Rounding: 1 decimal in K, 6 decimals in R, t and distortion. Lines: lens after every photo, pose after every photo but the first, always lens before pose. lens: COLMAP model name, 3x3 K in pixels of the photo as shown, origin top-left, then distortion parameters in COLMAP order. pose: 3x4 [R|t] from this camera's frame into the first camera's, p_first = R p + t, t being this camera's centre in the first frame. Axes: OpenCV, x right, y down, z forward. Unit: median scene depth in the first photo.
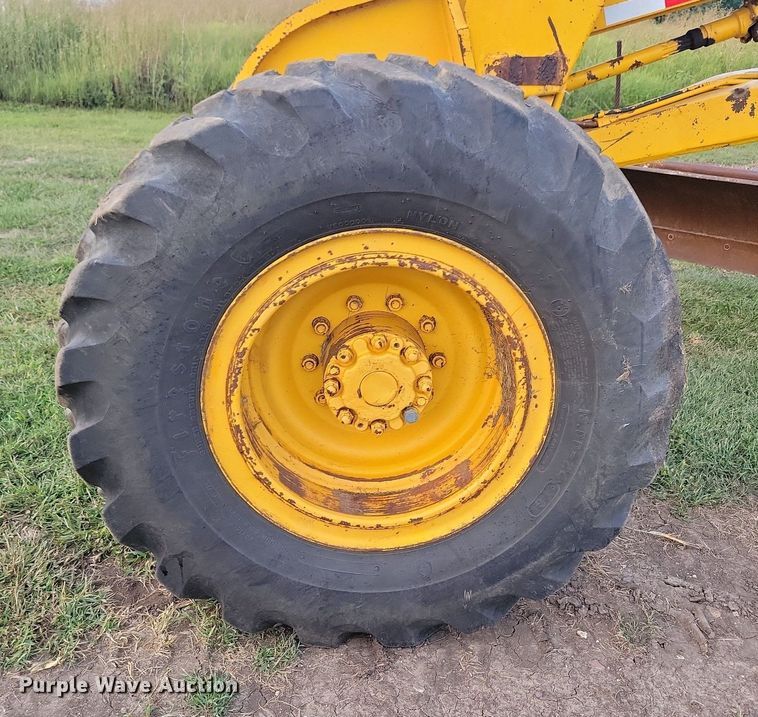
lens RADIAL K [[826.9, 0, 379.1], [0, 826.9, 331.6], [0, 0, 1]] dist [0.024997, 0.015665]
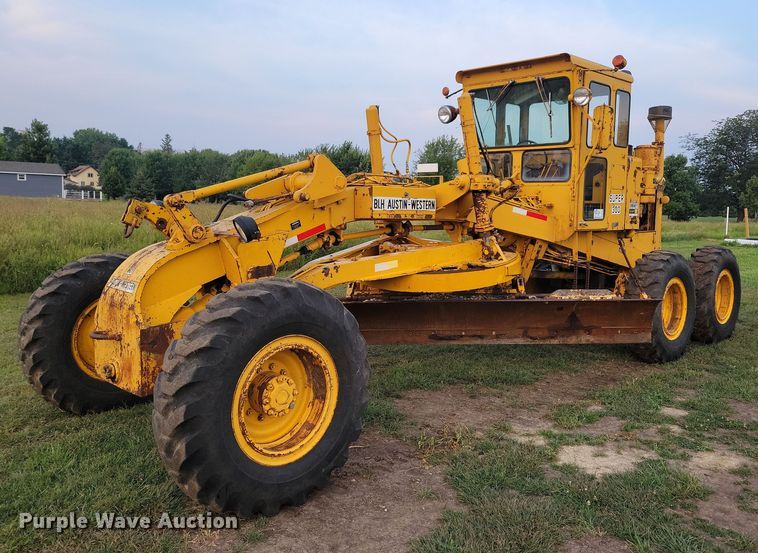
lens RADIAL K [[631.9, 0, 380.8], [0, 631.9, 257.8], [0, 0, 1]] dist [0.037428, 0.003791]
pose [[0.765989, -0.097211, 0.635461, -1.000994], [0.257140, 0.952309, -0.164277, 0.057577], [-0.589186, 0.289236, 0.754455, -0.846414]]
